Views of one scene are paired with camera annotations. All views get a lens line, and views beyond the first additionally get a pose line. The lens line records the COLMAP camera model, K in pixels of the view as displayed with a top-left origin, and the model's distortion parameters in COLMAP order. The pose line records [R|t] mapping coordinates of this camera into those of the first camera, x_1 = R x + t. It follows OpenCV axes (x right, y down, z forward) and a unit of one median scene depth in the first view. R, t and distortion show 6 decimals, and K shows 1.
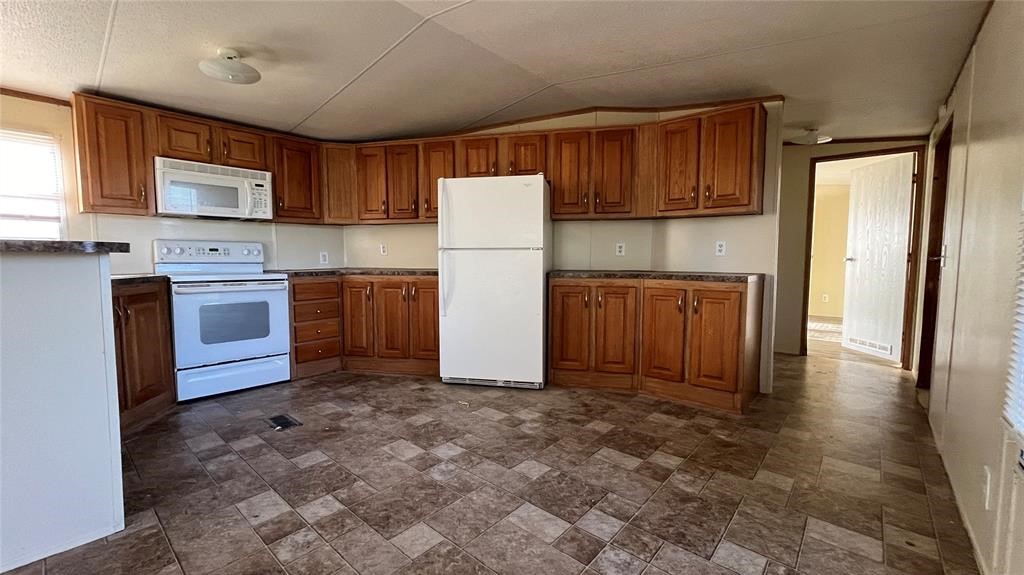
lens RADIAL K [[418.2, 0, 518.4], [0, 418.2, 283.3], [0, 0, 1]] dist [-0.003381, -0.000606]
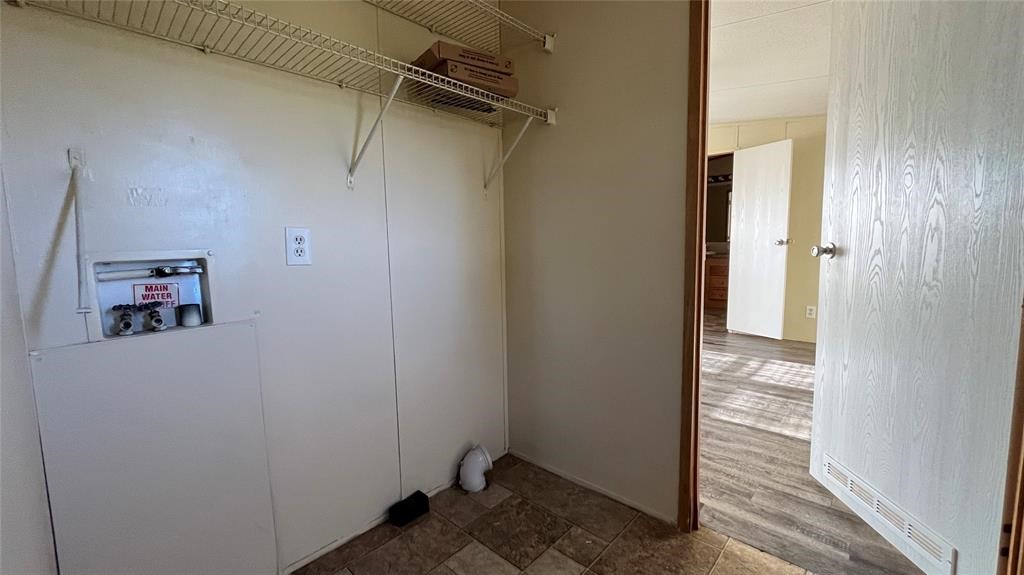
lens RADIAL K [[418.2, 0, 509.5], [0, 418.2, 295.3], [0, 0, 1]] dist [-0.003381, -0.000606]
pose [[0.998565, -0.033255, -0.041982, 0.149032], [0.035050, 0.998470, 0.042766, -0.012464], [0.040495, -0.044176, 0.998203, 0.174876]]
